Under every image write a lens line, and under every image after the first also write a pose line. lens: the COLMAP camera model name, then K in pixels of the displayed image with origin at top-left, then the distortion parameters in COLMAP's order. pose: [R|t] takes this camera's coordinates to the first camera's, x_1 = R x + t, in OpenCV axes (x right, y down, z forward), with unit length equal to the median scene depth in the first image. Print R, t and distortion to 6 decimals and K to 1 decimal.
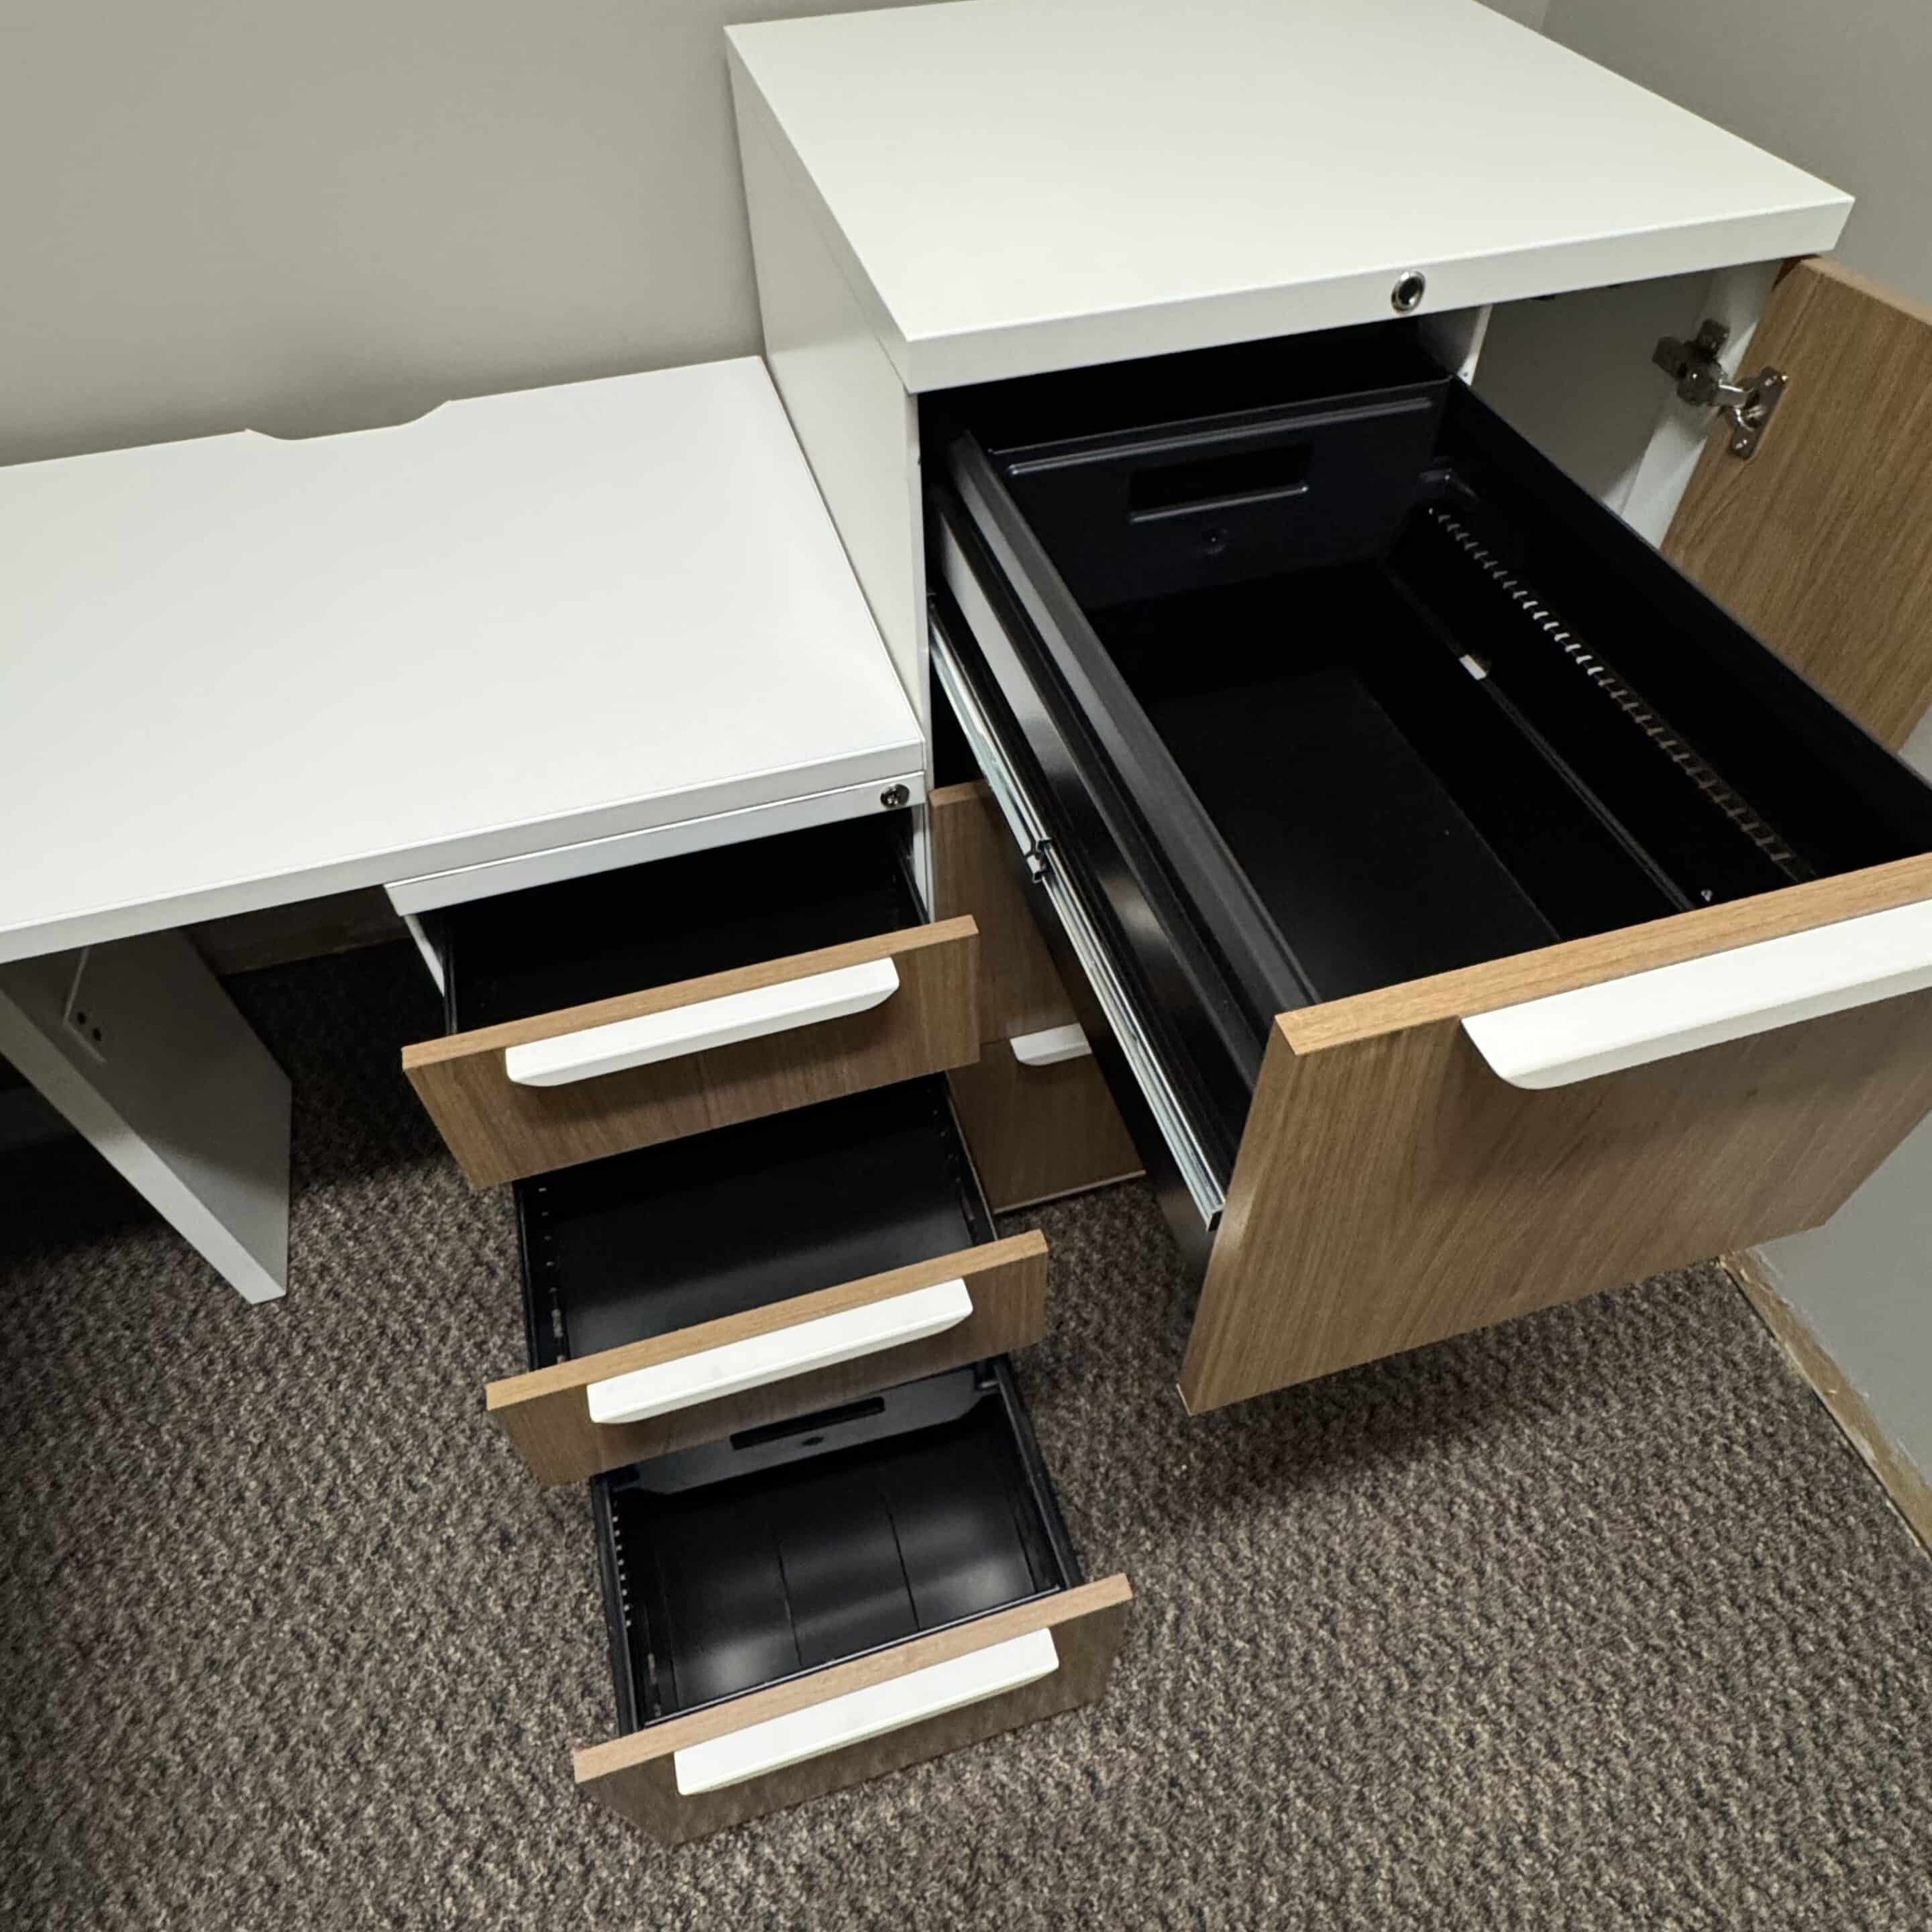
lens RADIAL K [[1329.9, 0, 971.8], [0, 1329.9, 955.4], [0, 0, 1]] dist [-0.004129, 0.003707]
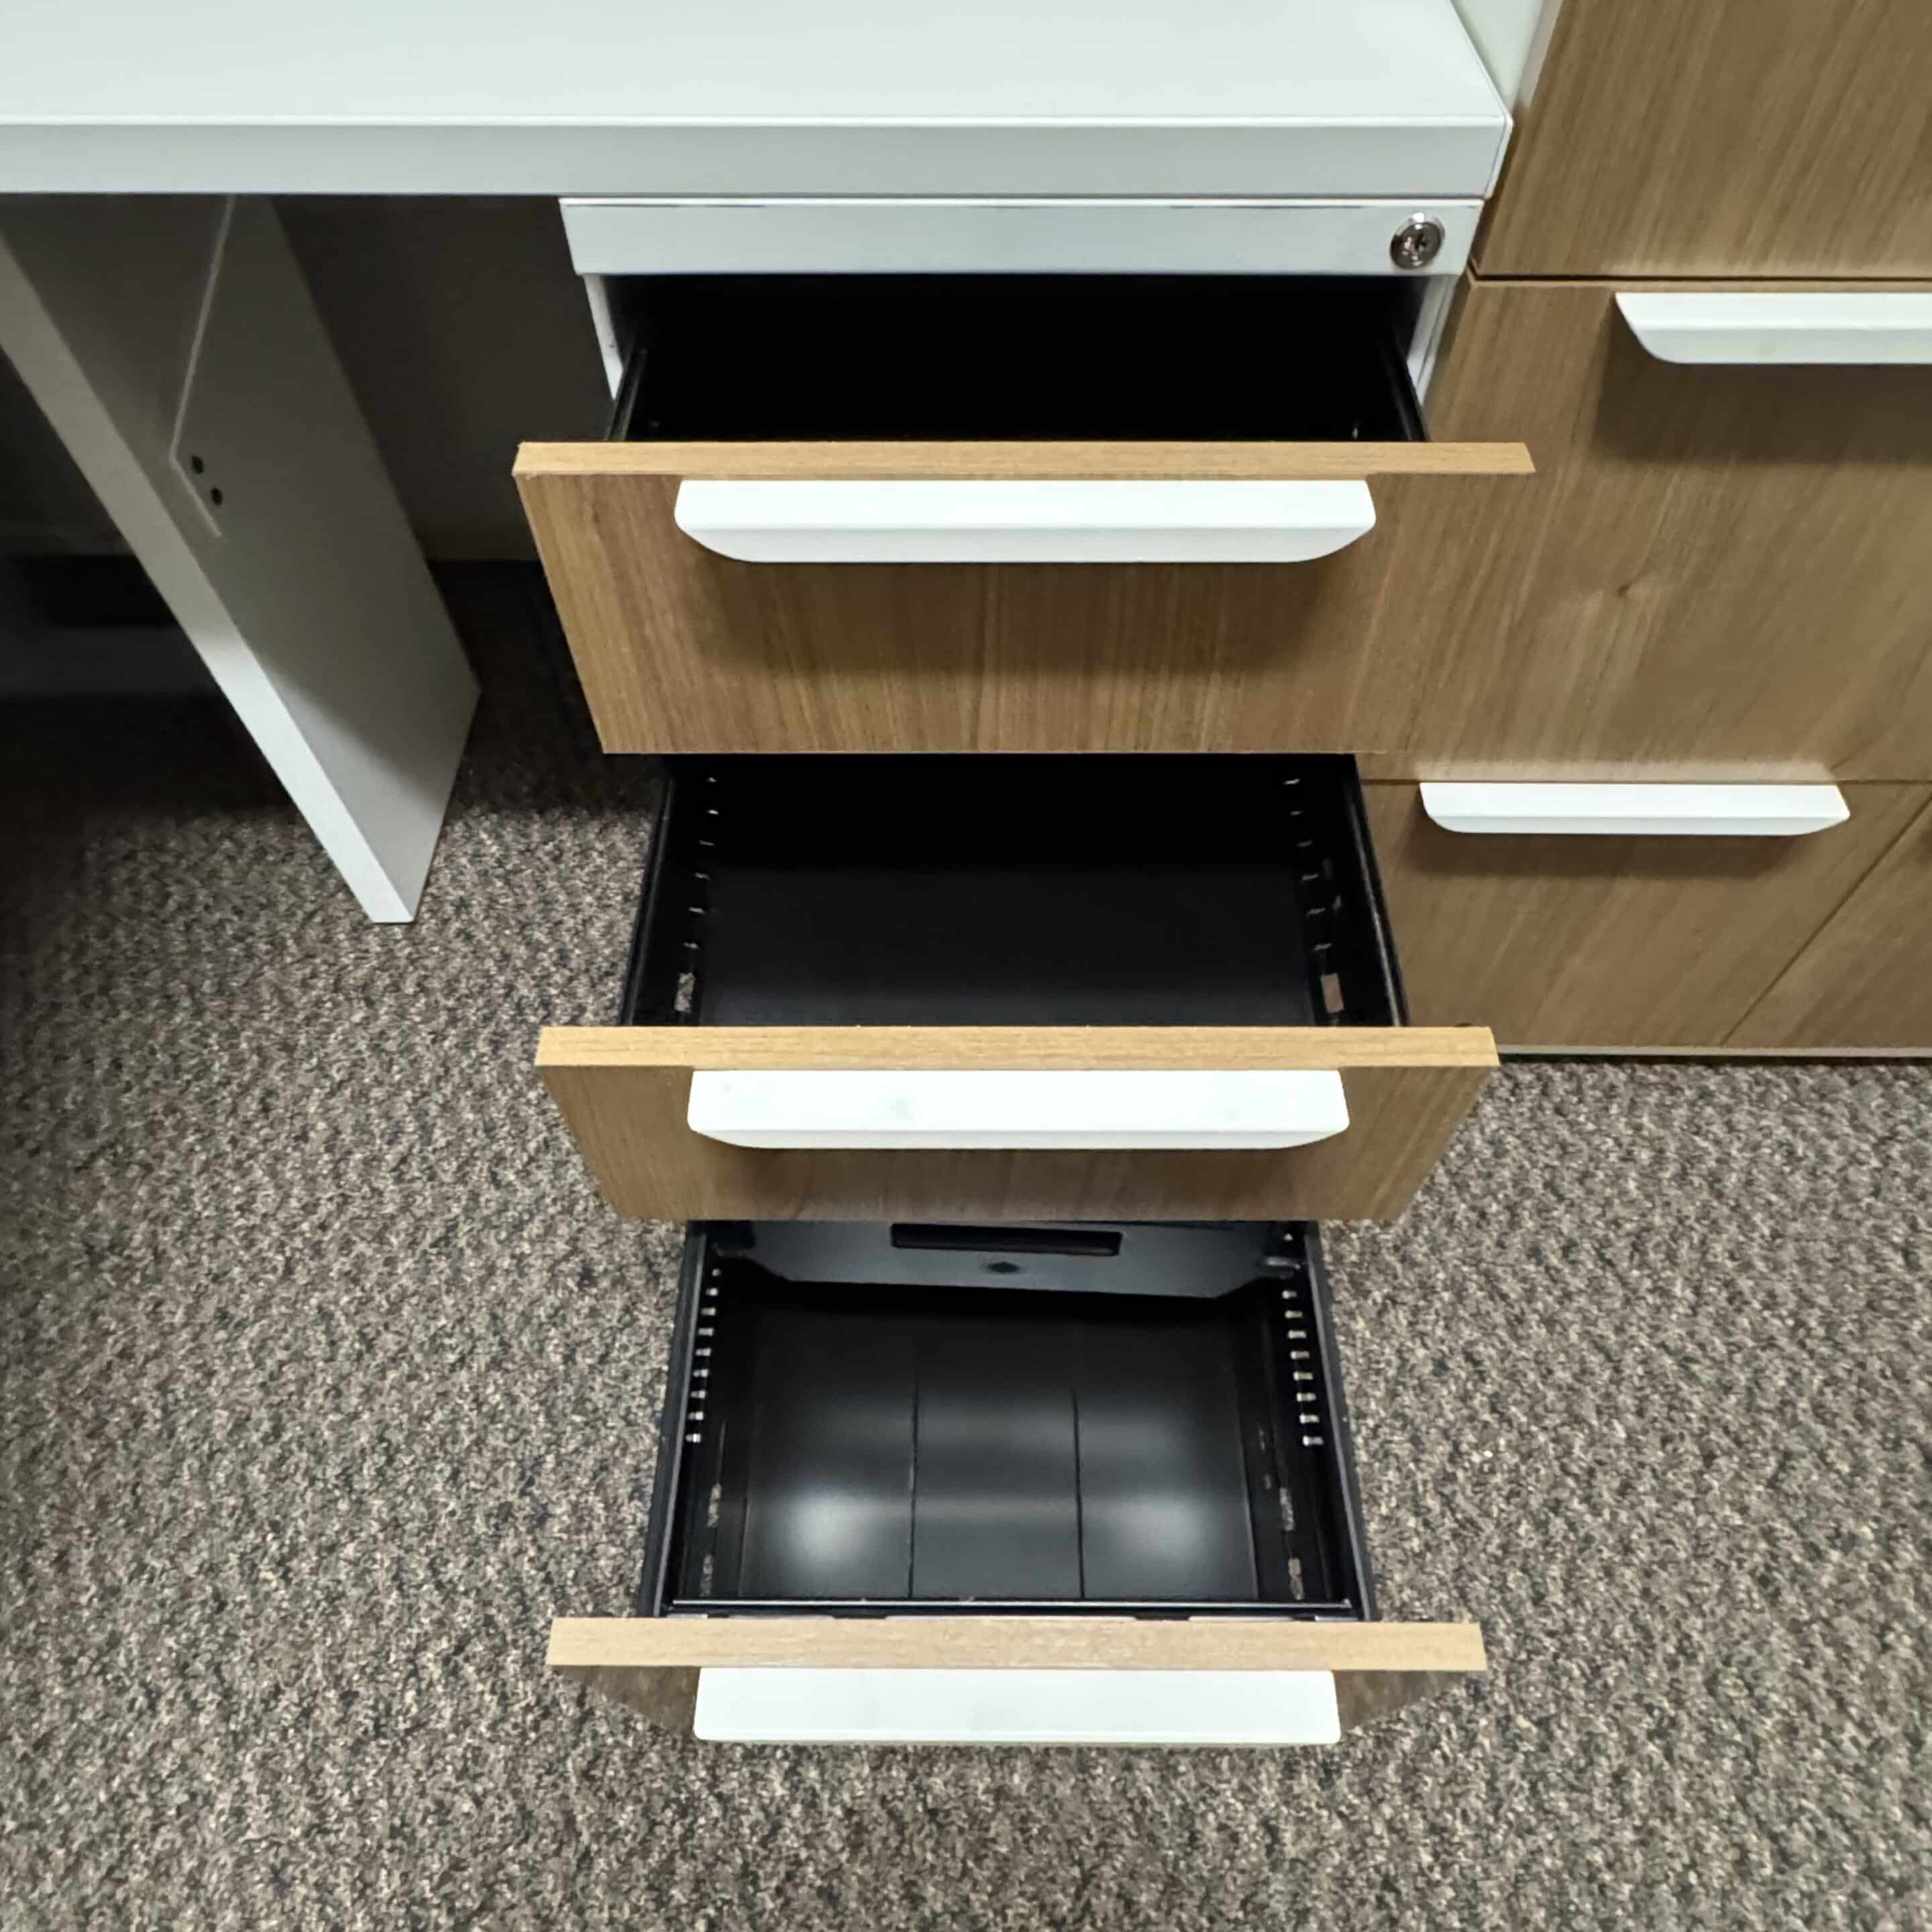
lens RADIAL K [[1336.2, 0, 967.9], [0, 1336.2, 951.5], [0, 0, 1]] dist [-0.004335, 0.002992]
pose [[0.955924, 0.245343, -0.161296, -0.059508], [-0.229578, 0.967019, 0.110308, 0.122453], [0.183040, -0.068416, 0.980722, 0.297839]]
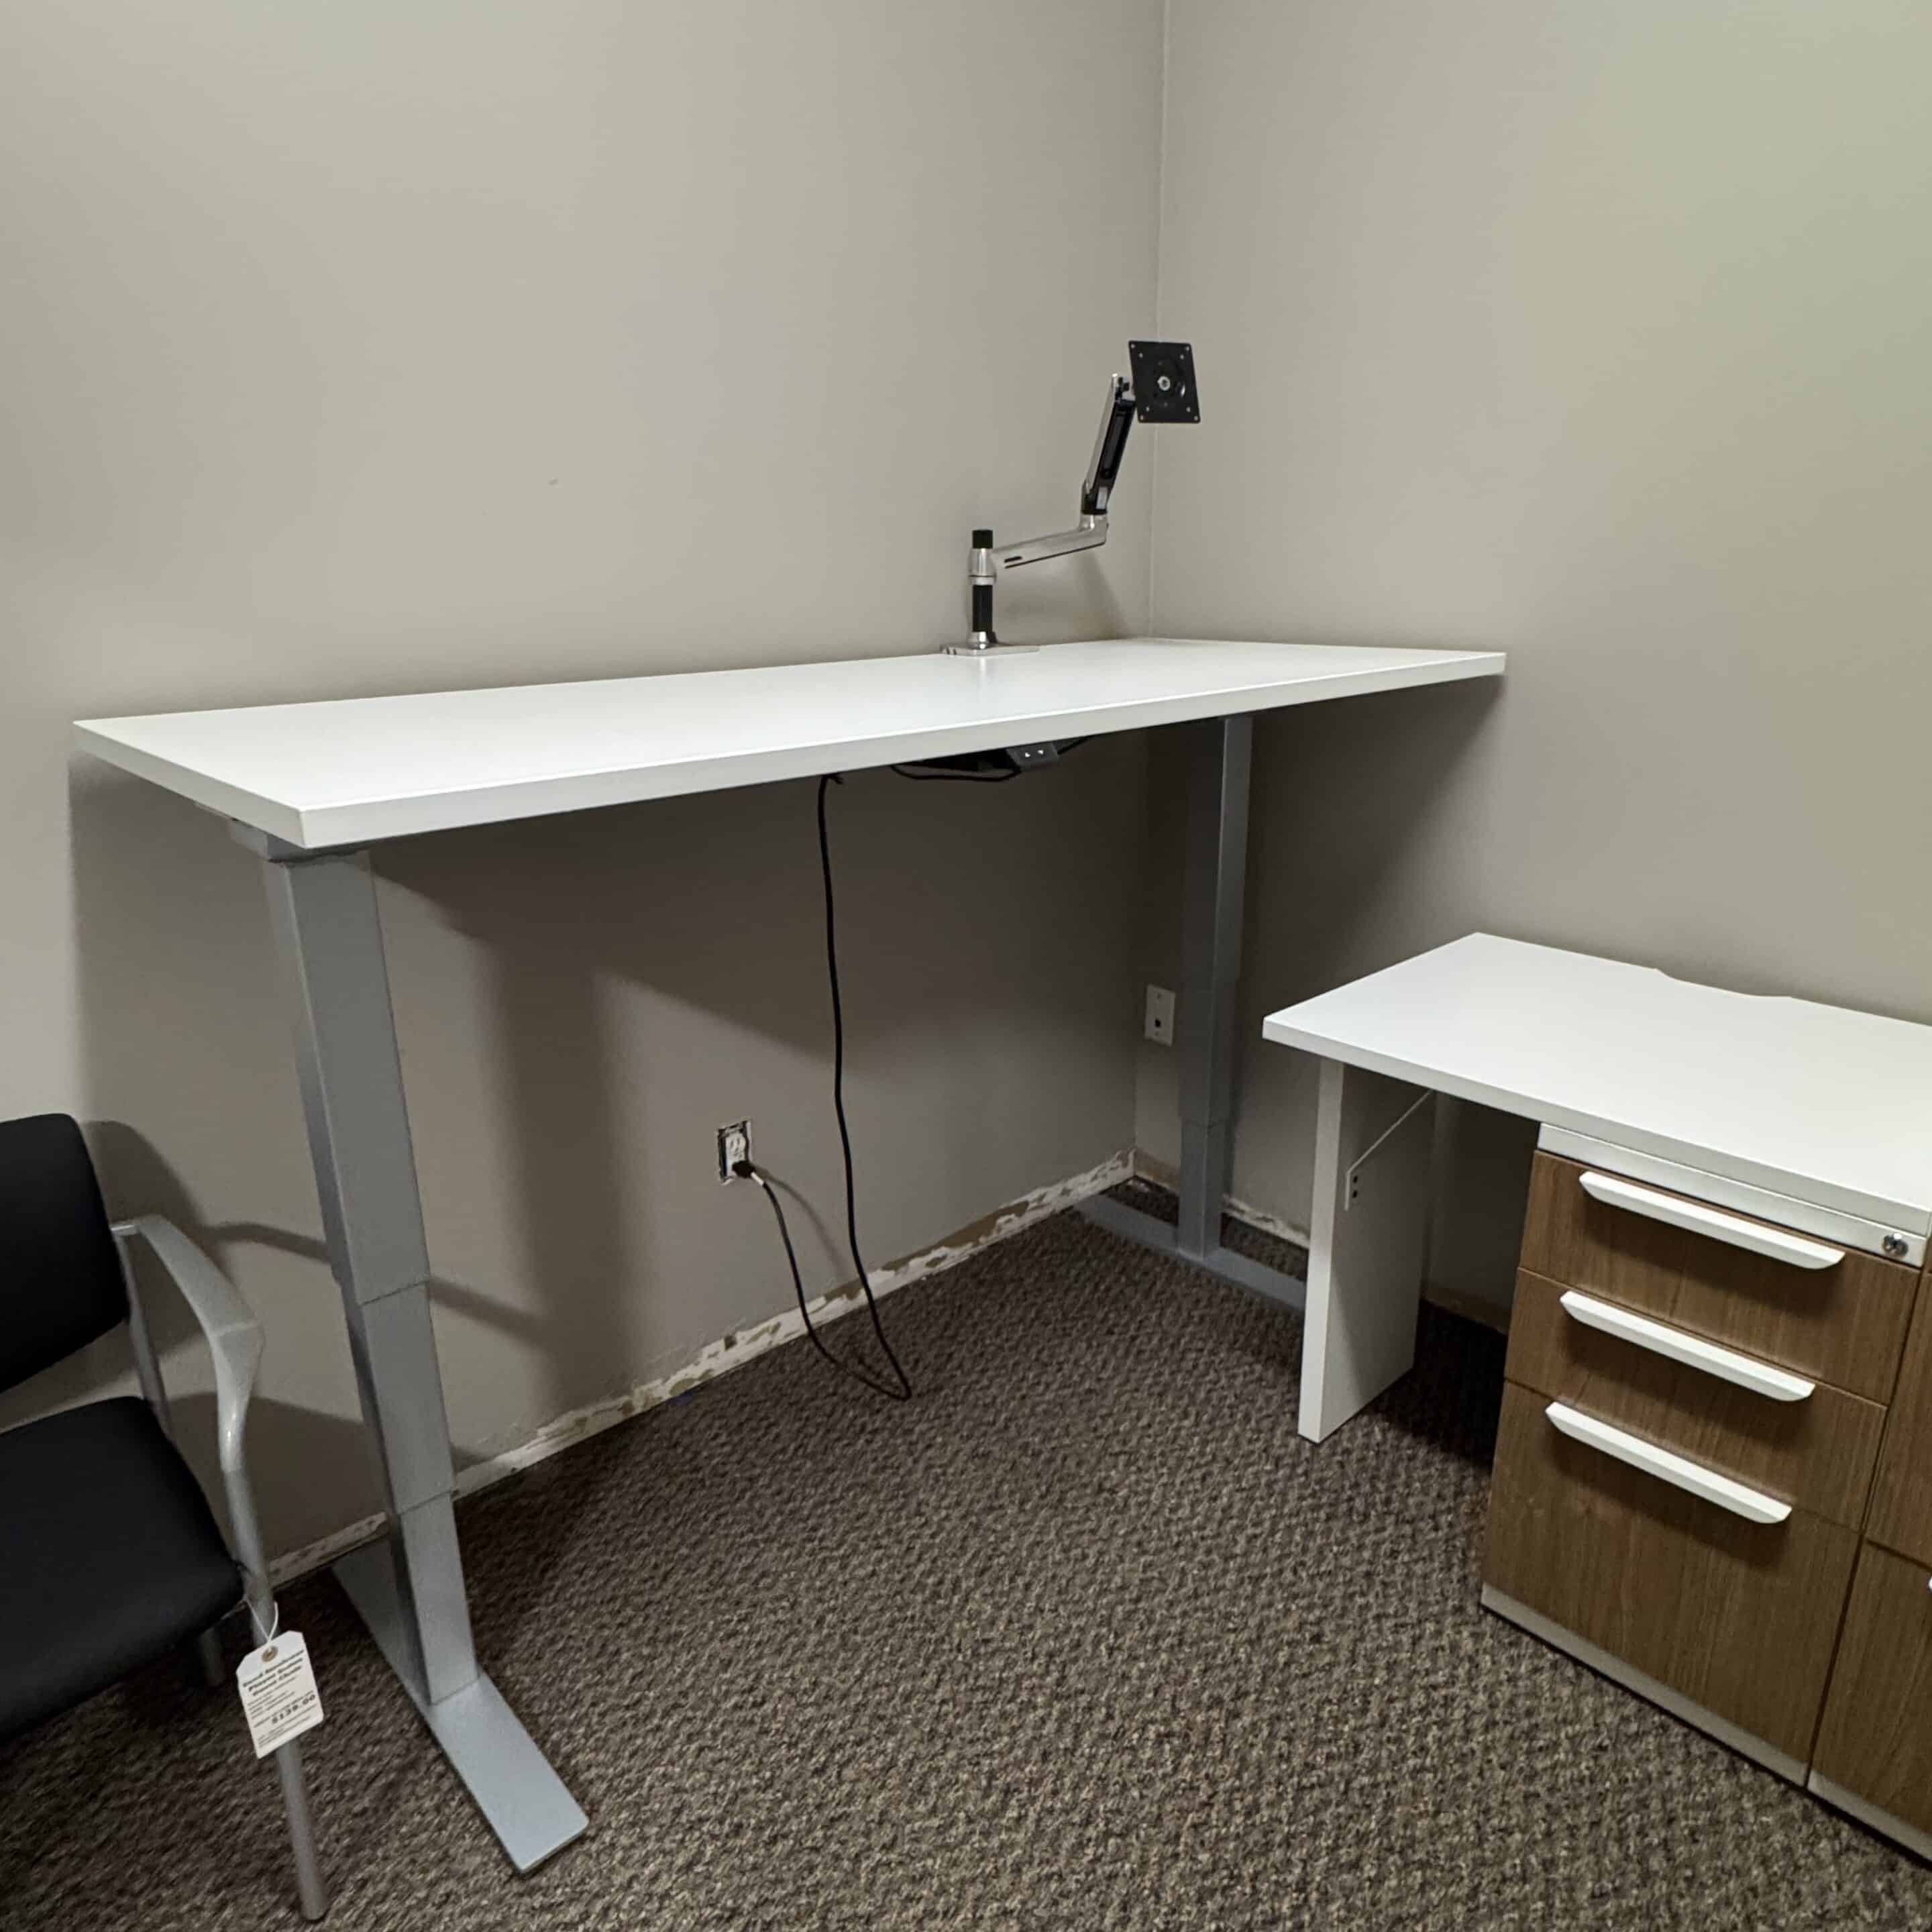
lens RADIAL K [[1325.7, 0, 967.7], [0, 1325.7, 958.6], [0, 0, 1]] dist [0.000471, 0.000082]
pose [[0.443675, 0.269113, -0.854828, 0.465330], [-0.681526, 0.720719, -0.126834, 0.375608], [0.581958, 0.638861, 0.503172, -0.316227]]
